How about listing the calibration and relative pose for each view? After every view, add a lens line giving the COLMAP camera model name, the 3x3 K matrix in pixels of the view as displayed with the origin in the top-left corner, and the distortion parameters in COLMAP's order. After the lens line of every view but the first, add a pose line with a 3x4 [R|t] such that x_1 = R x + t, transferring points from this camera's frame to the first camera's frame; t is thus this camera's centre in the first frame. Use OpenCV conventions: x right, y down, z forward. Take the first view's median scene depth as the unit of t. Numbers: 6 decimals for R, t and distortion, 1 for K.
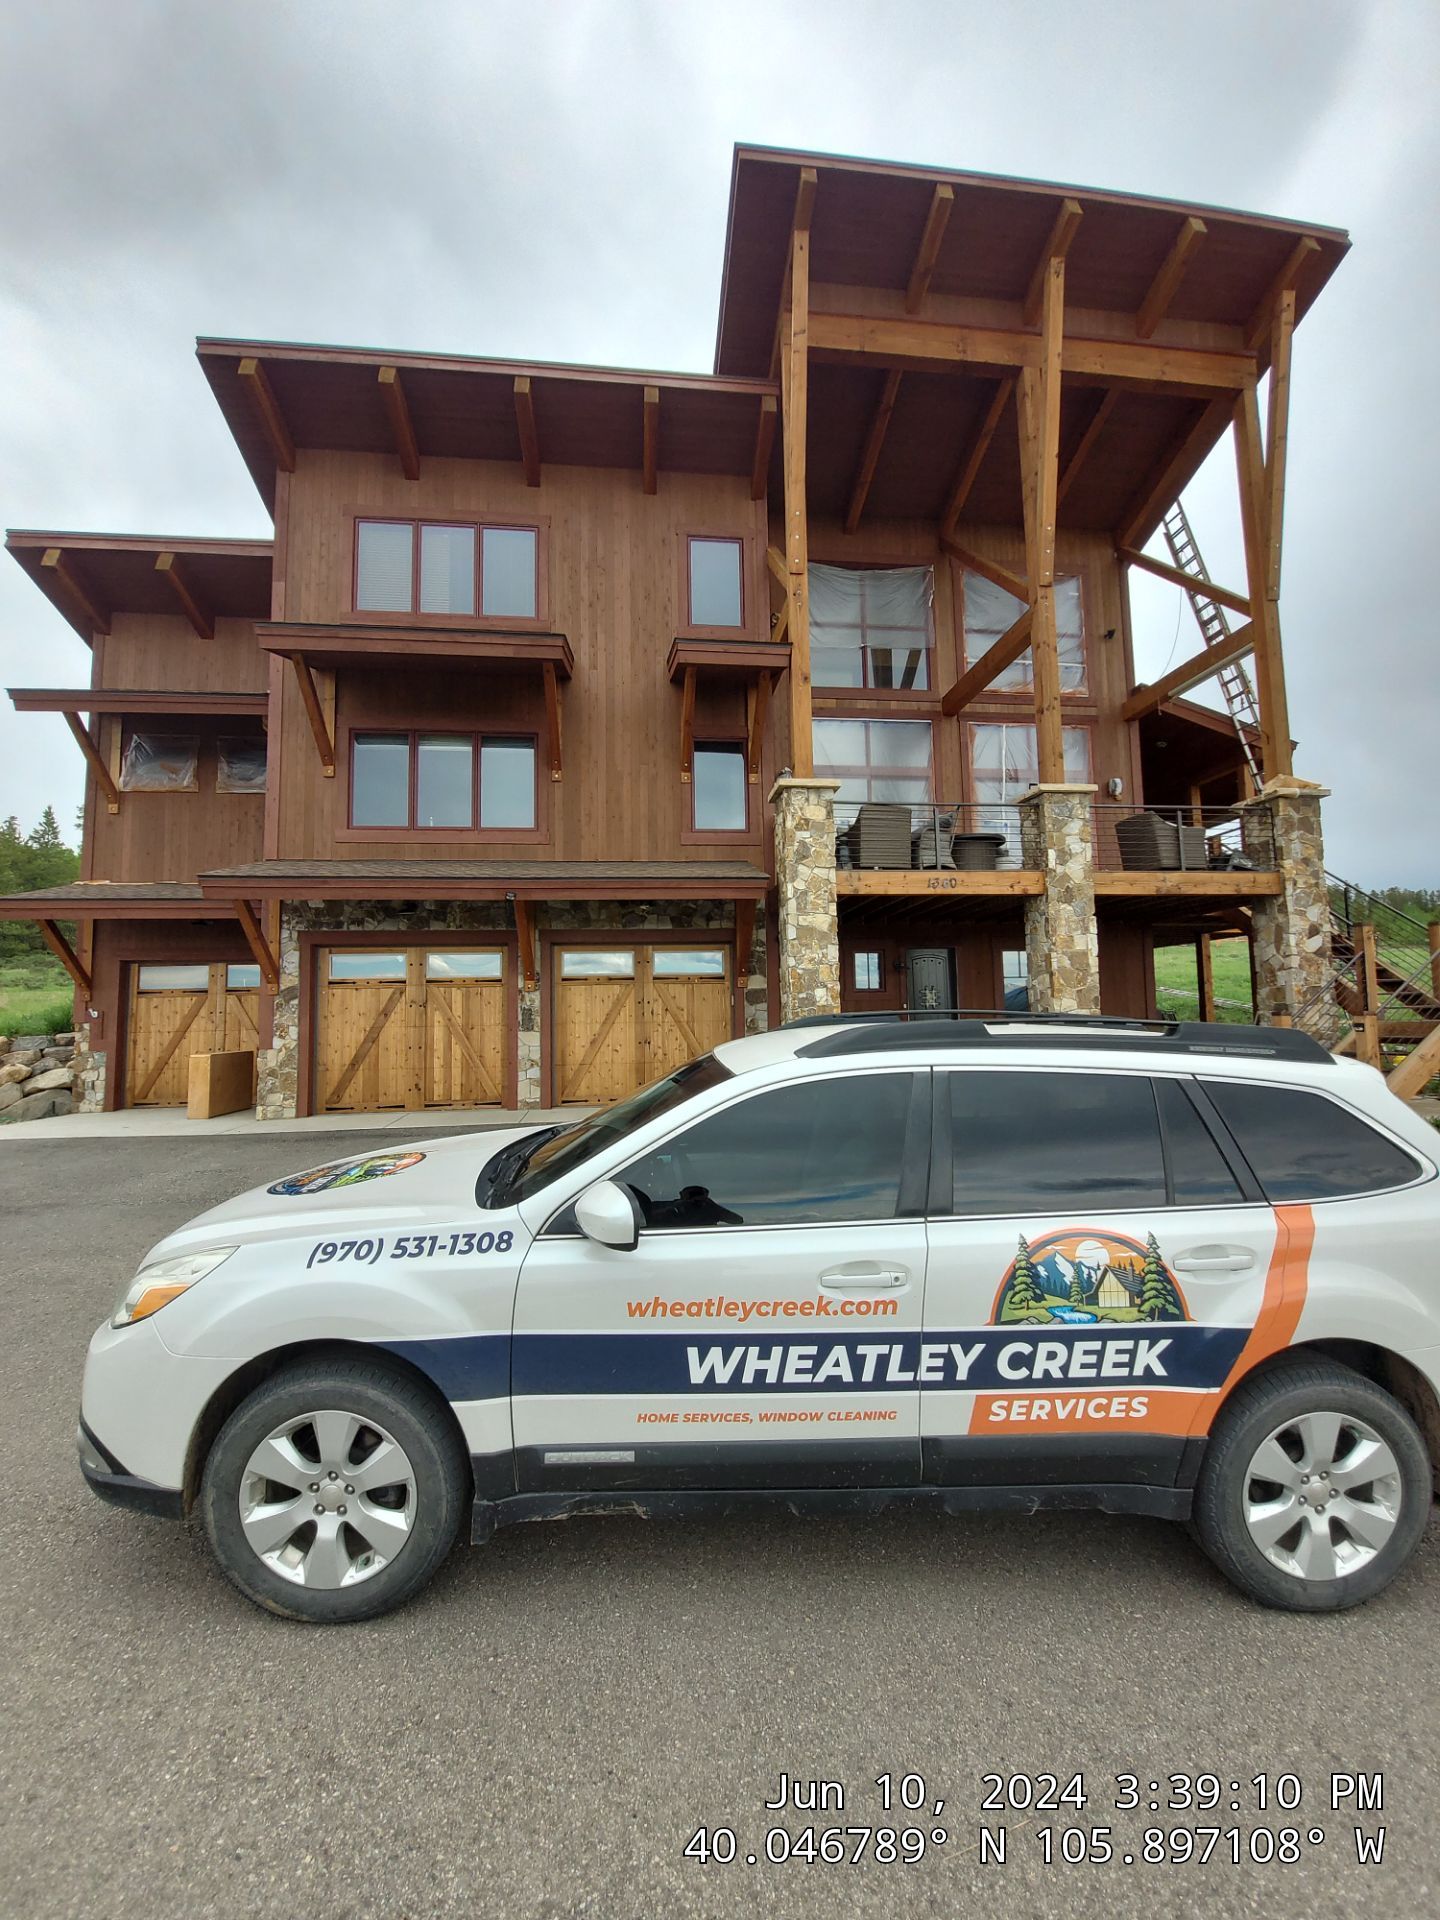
lens RADIAL K [[797.9, 0, 720.0], [0, 797.9, 960.0], [0, 0, 1]] dist [-0.012611, -0.000031]
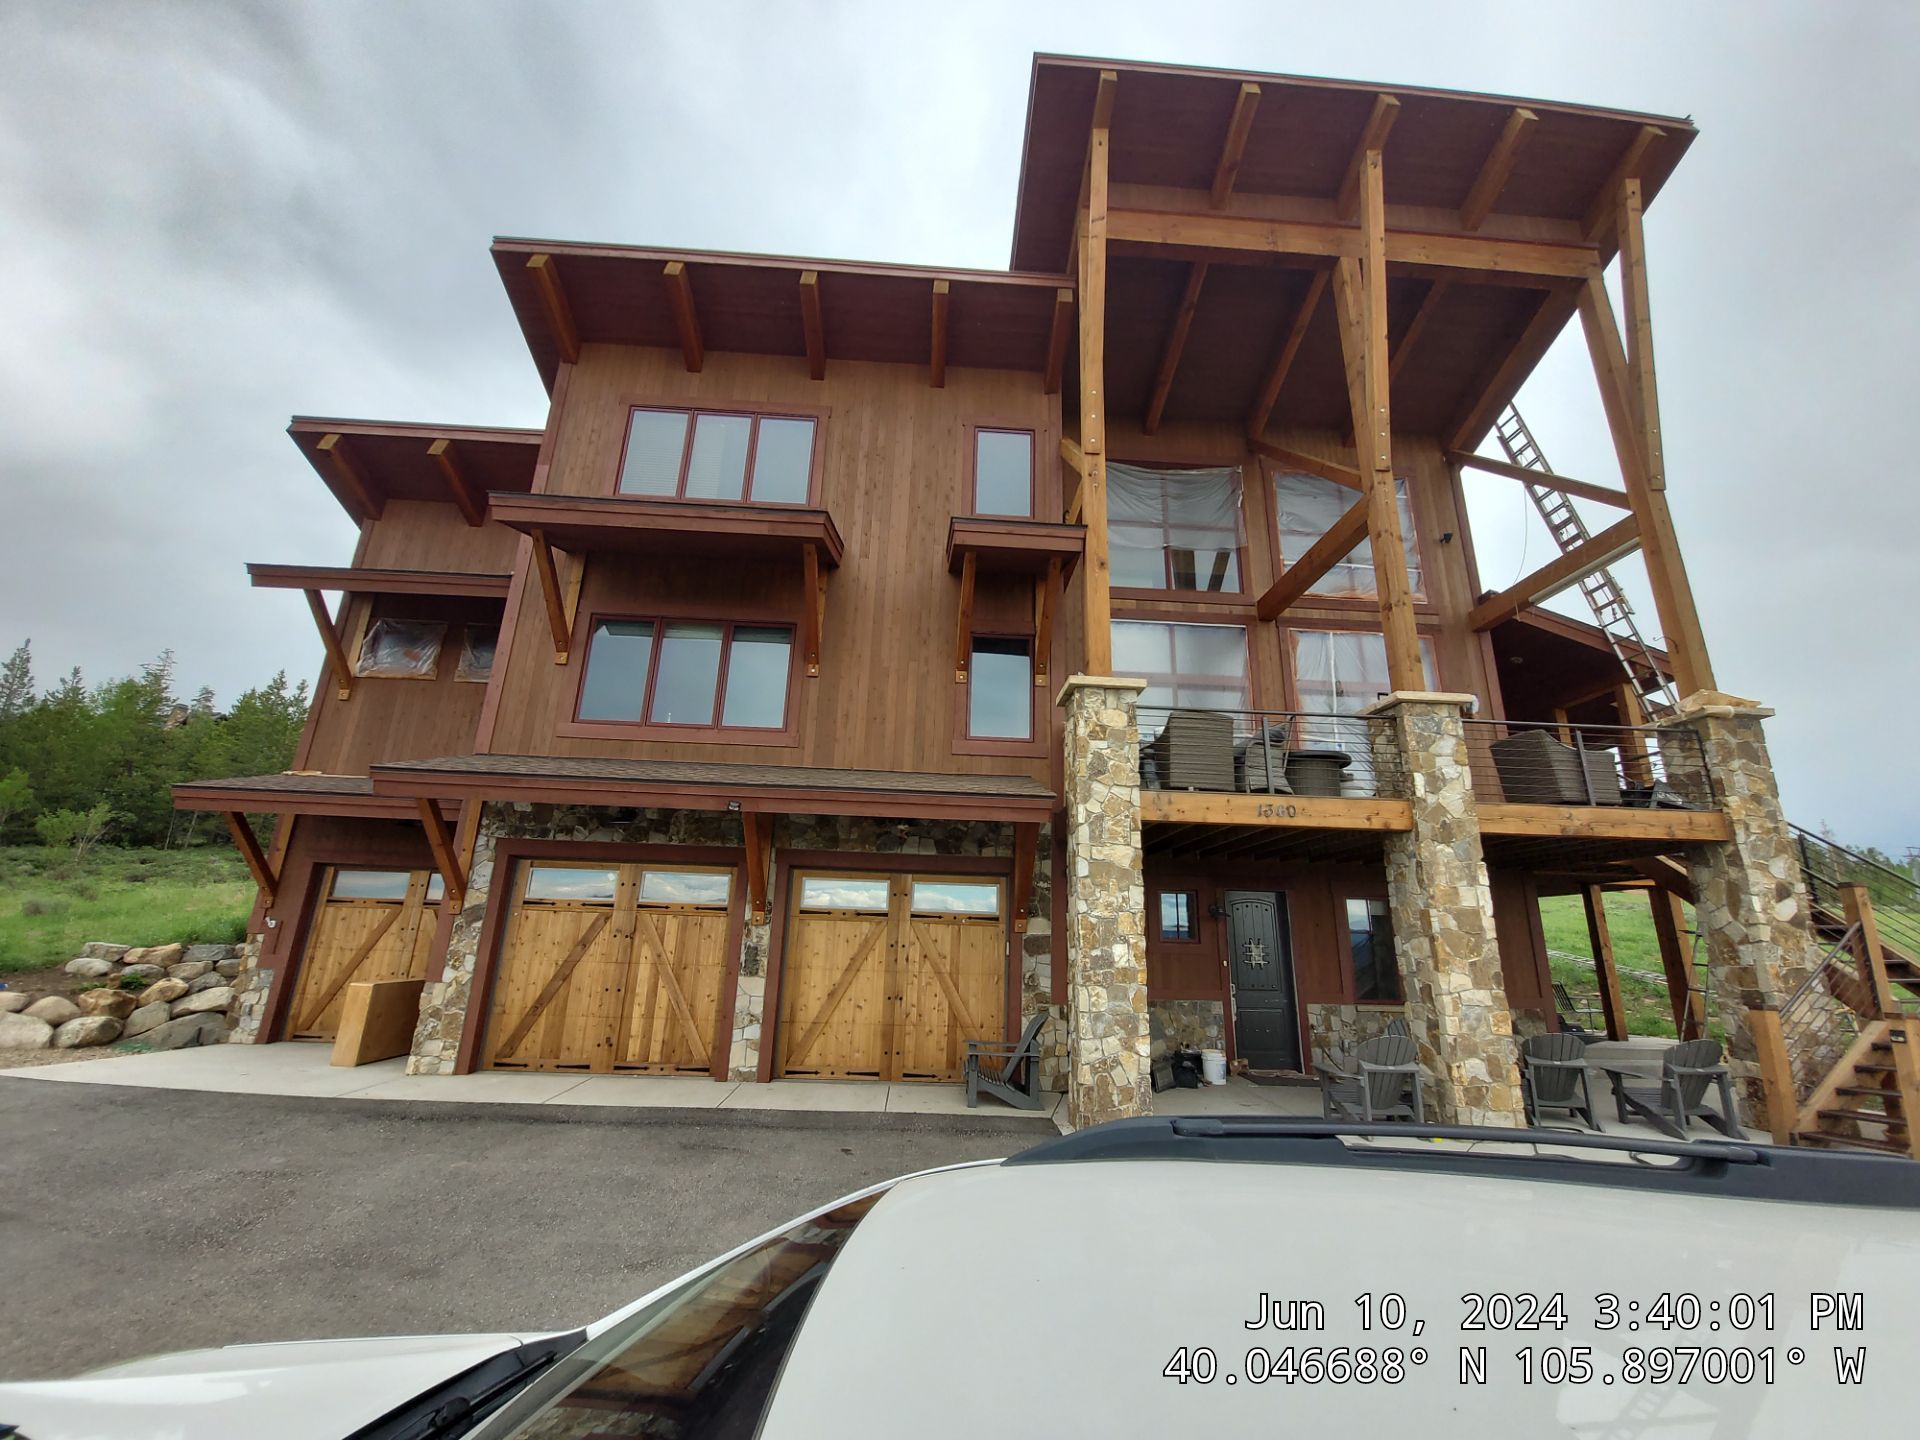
lens RADIAL K [[774.0, 0, 958.8], [0, 774.0, 708.7], [0, 0, 1]] dist [-0.007103, -0.006263]
pose [[0.996625, 0.028379, -0.077023, 0.020211], [-0.044282, 0.975965, -0.213383, -0.017043], [0.069116, 0.216073, 0.973928, 0.197074]]
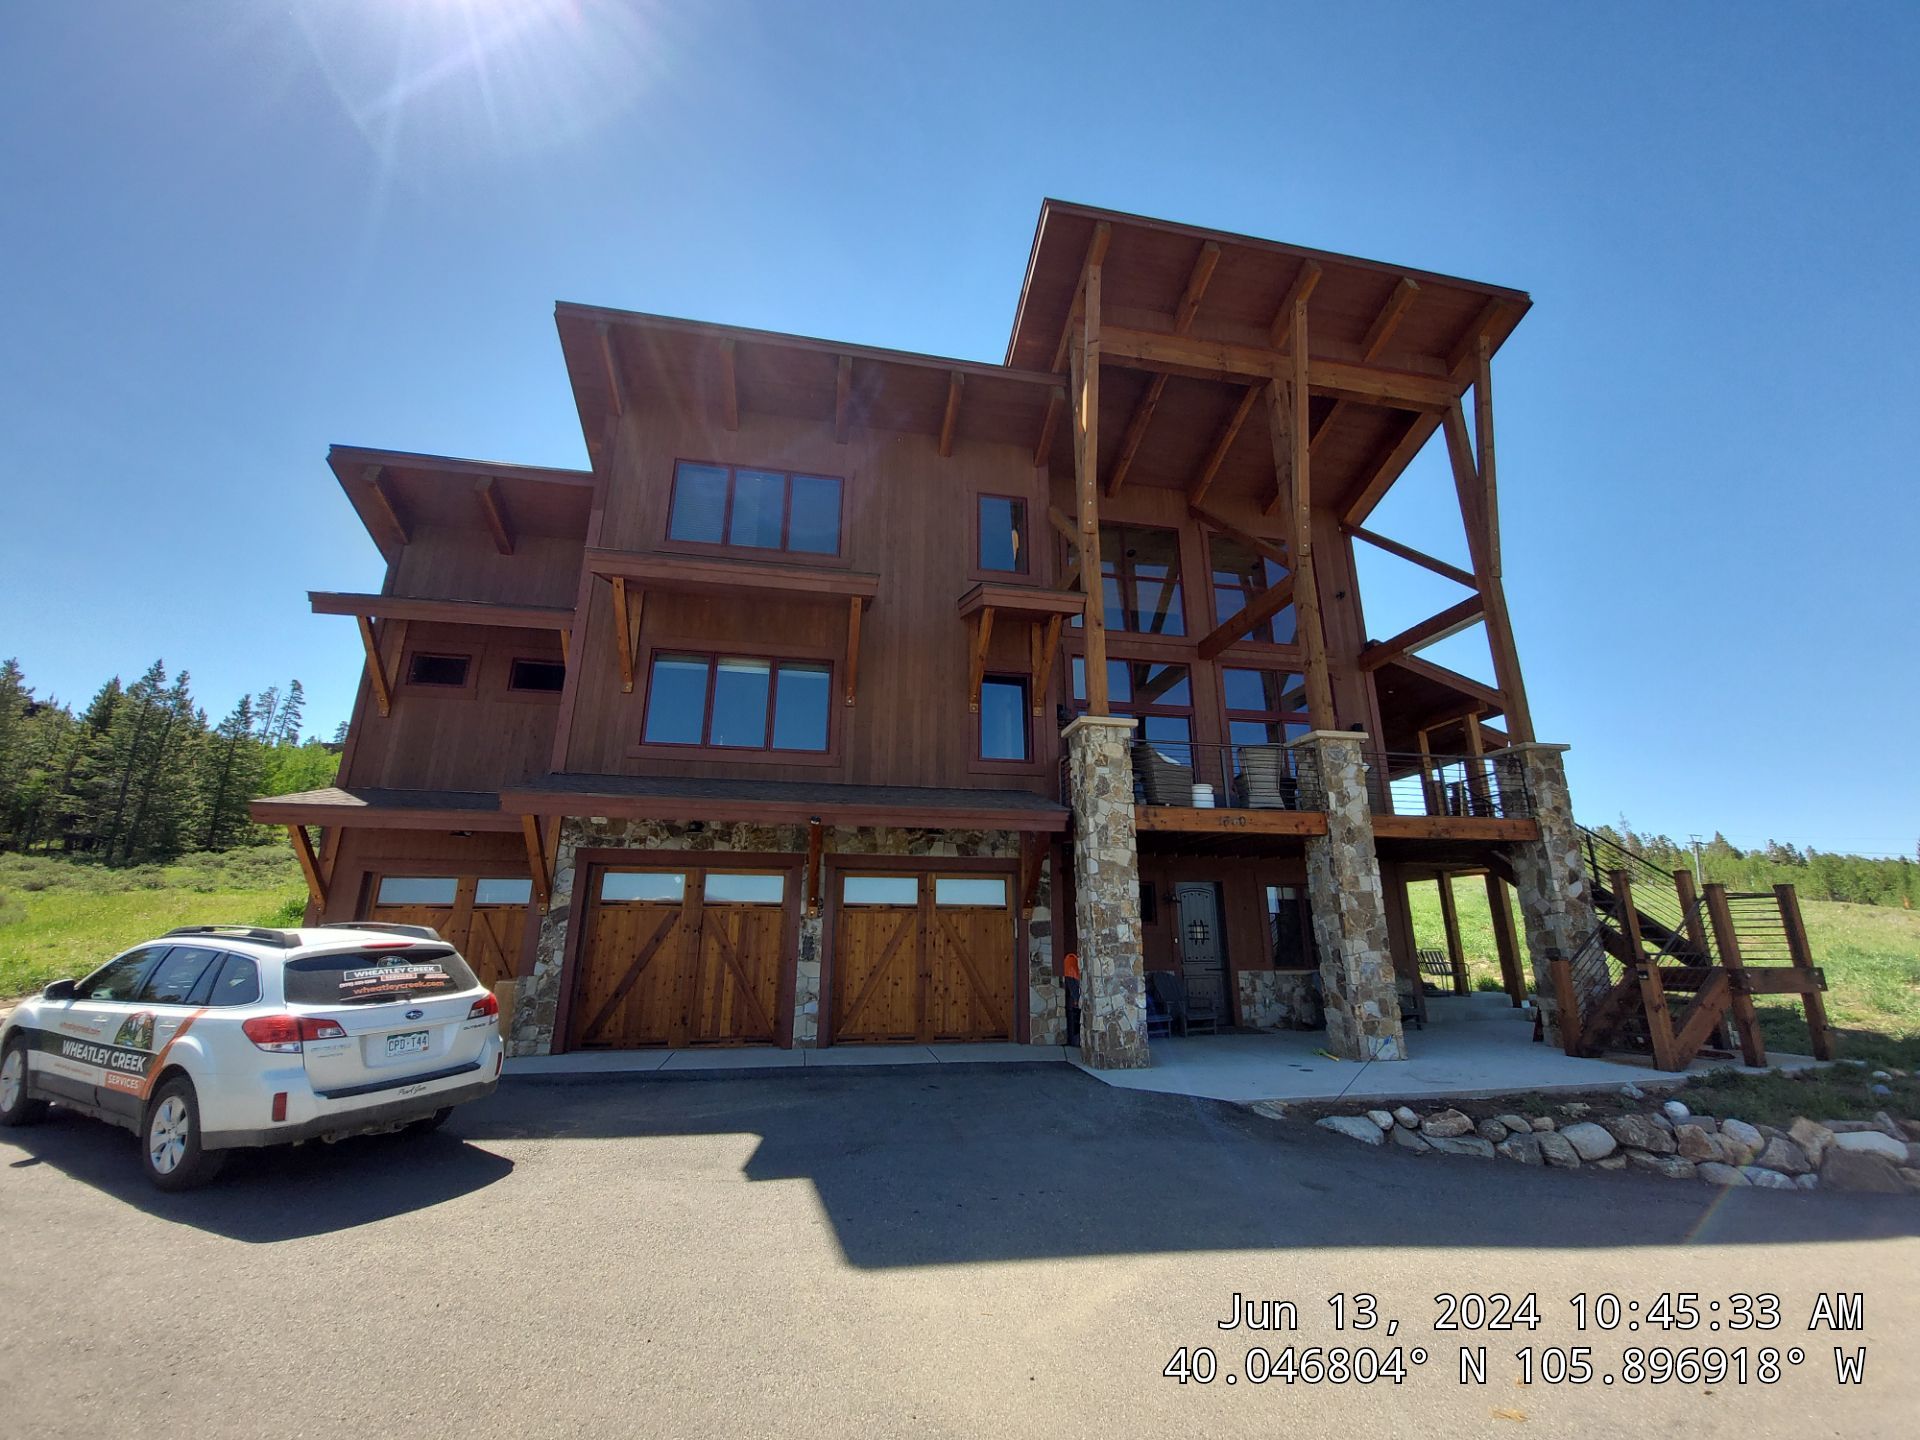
lens RADIAL K [[797.9, 0, 952.8], [0, 797.9, 697.9], [0, 0, 1]] dist [-0.012611, -0.000031]
pose [[0.996871, 0.043486, 0.066002, -0.143845], [-0.028180, 0.975711, -0.217242, -0.016320], [-0.073846, 0.214703, 0.973884, -0.011842]]
